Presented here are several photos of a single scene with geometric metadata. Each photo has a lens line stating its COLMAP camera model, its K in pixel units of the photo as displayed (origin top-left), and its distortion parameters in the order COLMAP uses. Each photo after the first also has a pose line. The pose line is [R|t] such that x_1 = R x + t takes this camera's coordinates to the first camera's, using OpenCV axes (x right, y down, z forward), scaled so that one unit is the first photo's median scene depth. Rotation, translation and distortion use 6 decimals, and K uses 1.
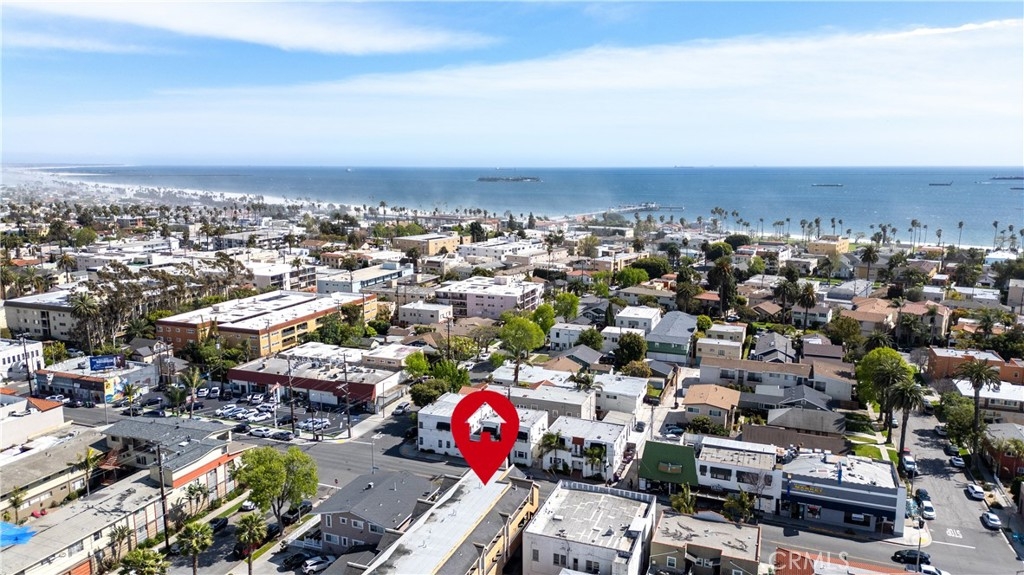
lens RADIAL K [[713.5, 0, 512.0], [0, 713.5, 287.5], [0, 0, 1]] dist [0.109947, -0.120071]
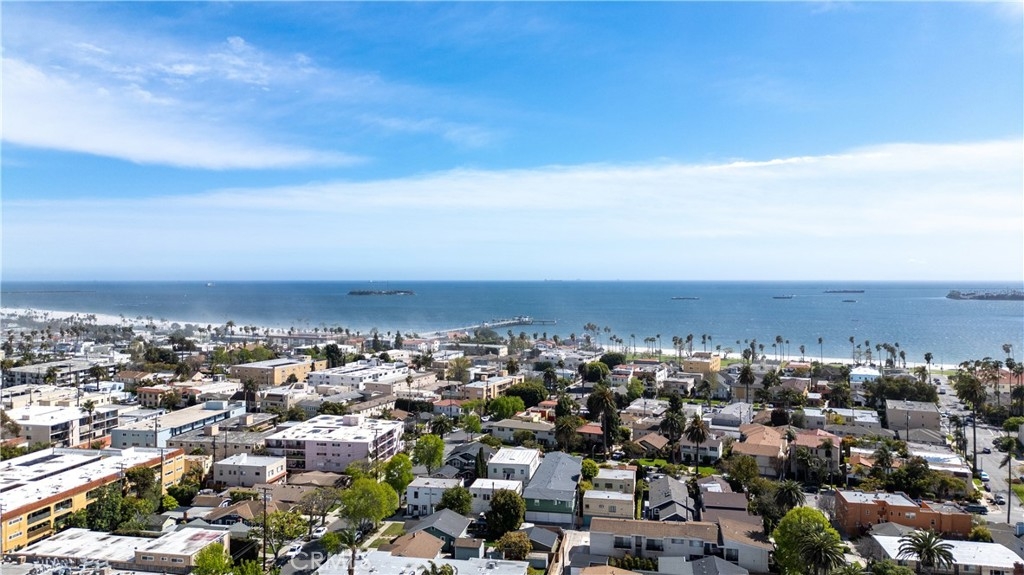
lens RADIAL K [[713.5, 0, 512.0], [0, 713.5, 287.5], [0, 0, 1]] dist [0.109947, -0.120071]
pose [[0.984979, -0.005030, 0.172602, 0.022985], [0.031788, 0.987774, -0.152619, -0.026431], [-0.169724, 0.155813, 0.973096, 0.114506]]
